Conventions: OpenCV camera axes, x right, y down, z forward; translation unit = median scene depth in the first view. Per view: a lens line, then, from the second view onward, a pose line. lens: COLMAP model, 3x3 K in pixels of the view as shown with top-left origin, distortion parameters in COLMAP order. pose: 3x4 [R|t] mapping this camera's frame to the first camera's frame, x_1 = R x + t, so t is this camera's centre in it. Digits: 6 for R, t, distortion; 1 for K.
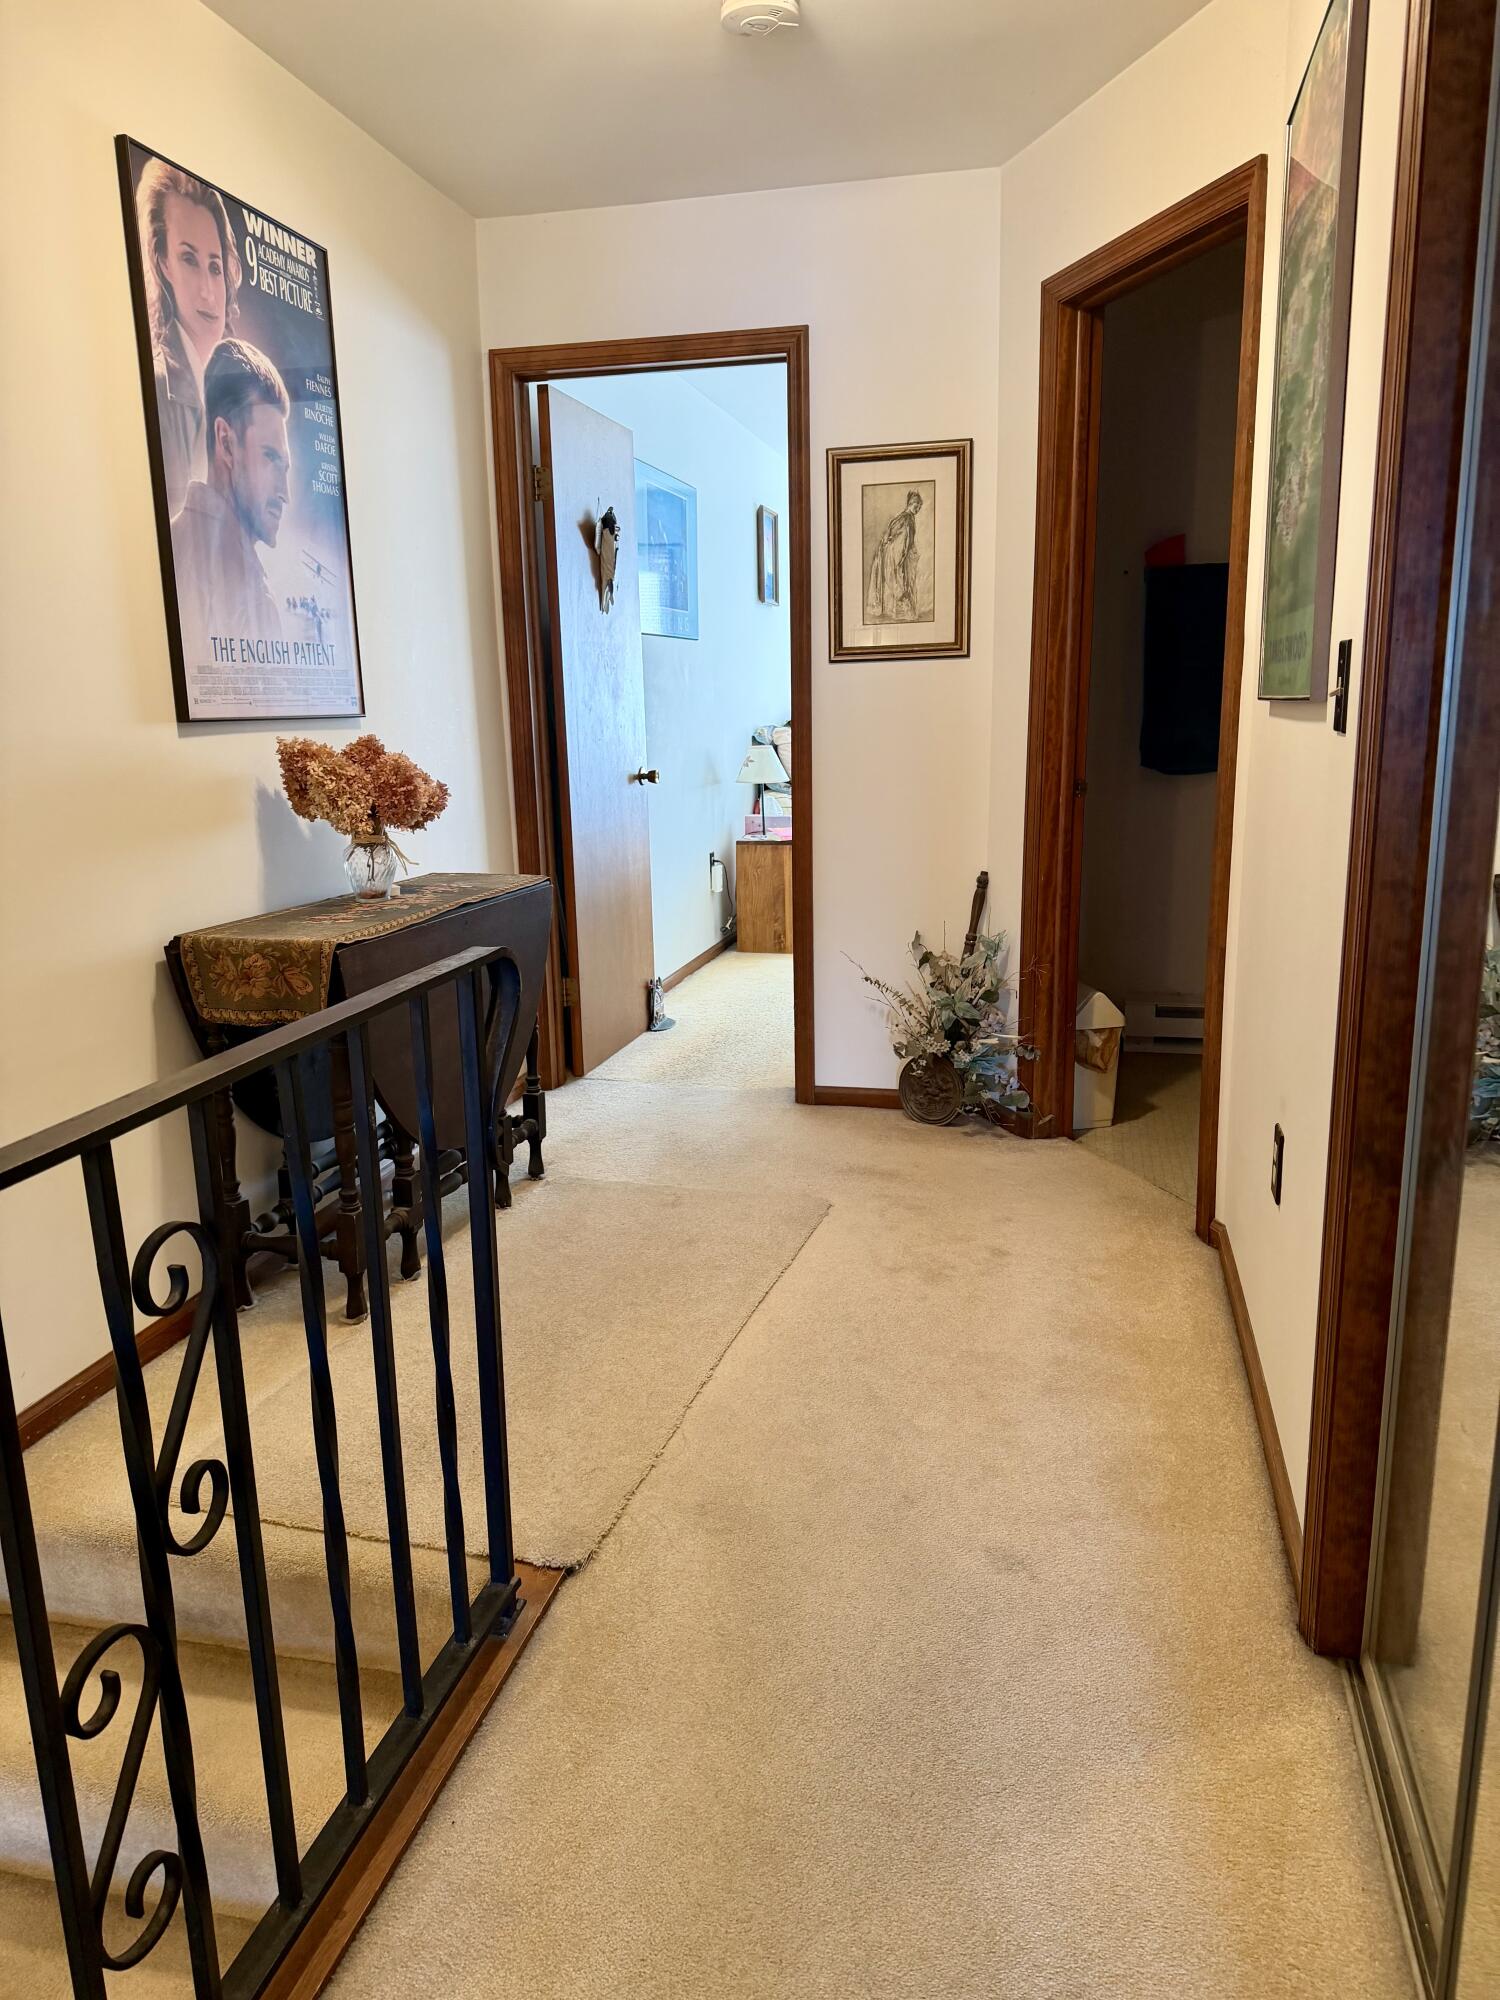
lens RADIAL K [[1372.7, 0, 750.3], [0, 1372.7, 1009.2], [0, 0, 1]] dist [0.047973, -0.052530]
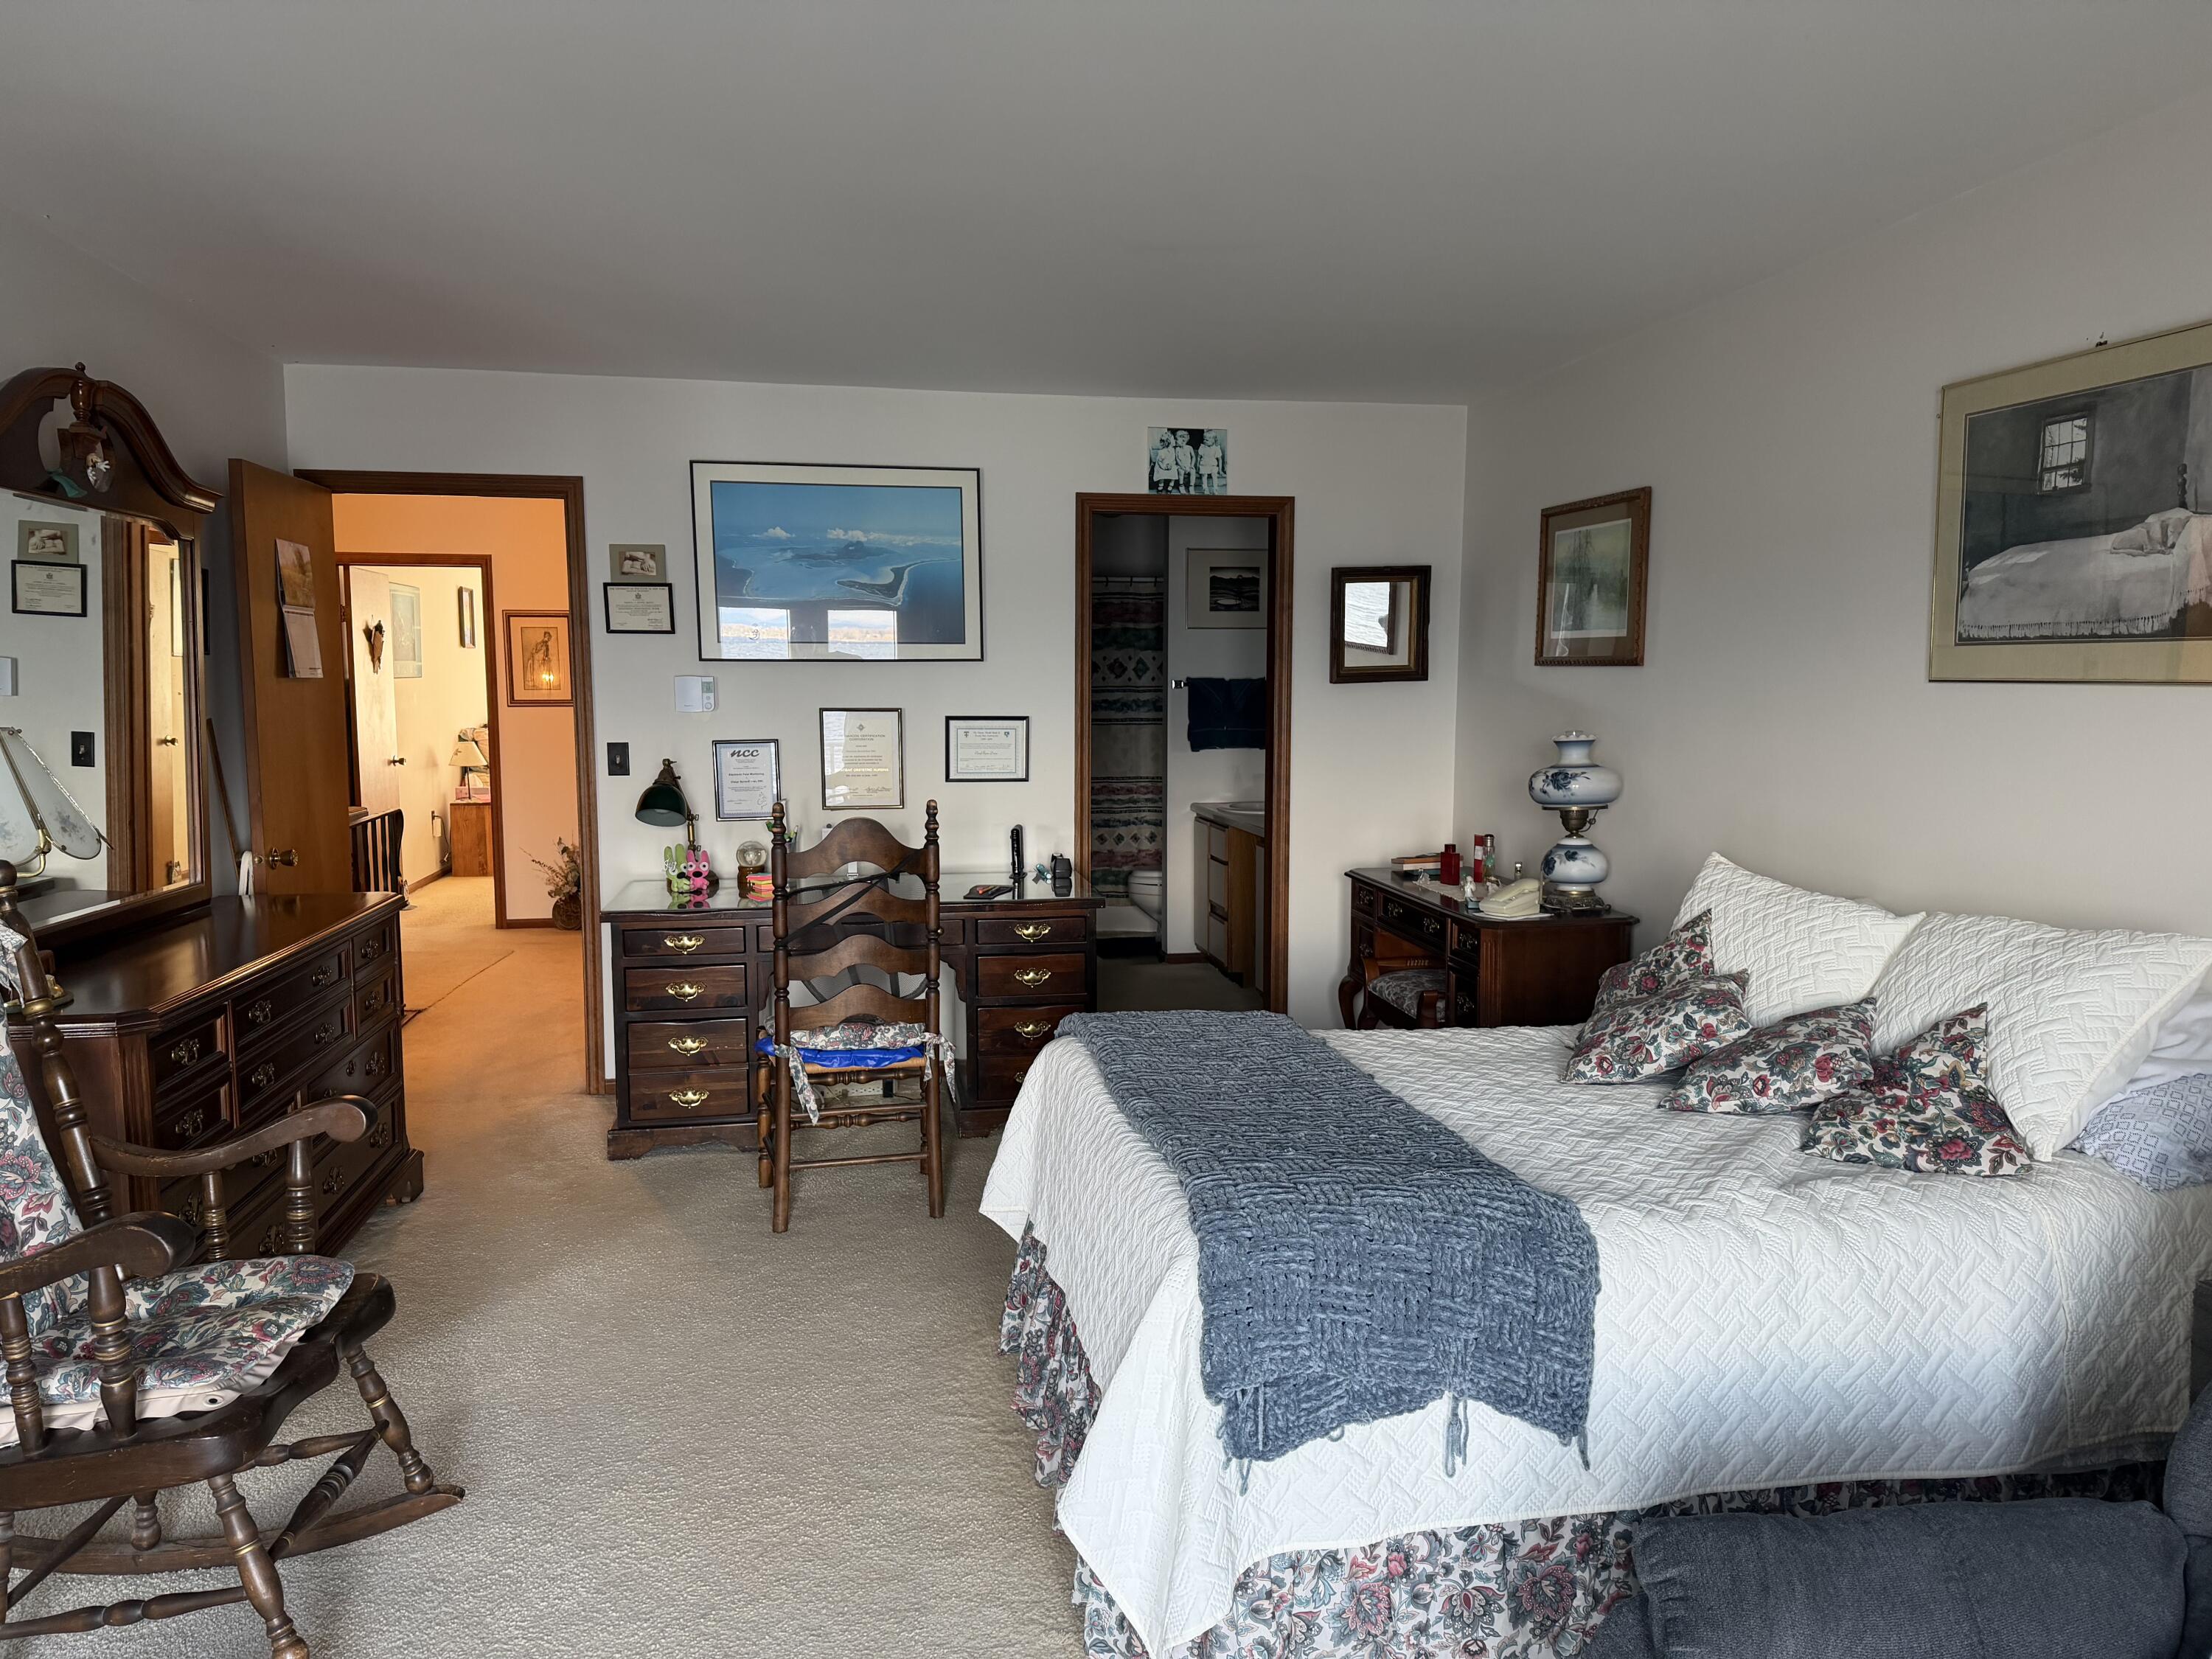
lens RADIAL K [[1518.2, 0, 1120.3], [0, 1518.2, 828.6], [0, 0, 1]] dist [0.047973, -0.052530]
pose [[0.912179, -0.021028, 0.409251, -0.027259], [0.071867, 0.991414, -0.109243, 0.144575], [-0.403440, 0.129061, 0.905858, -0.835801]]
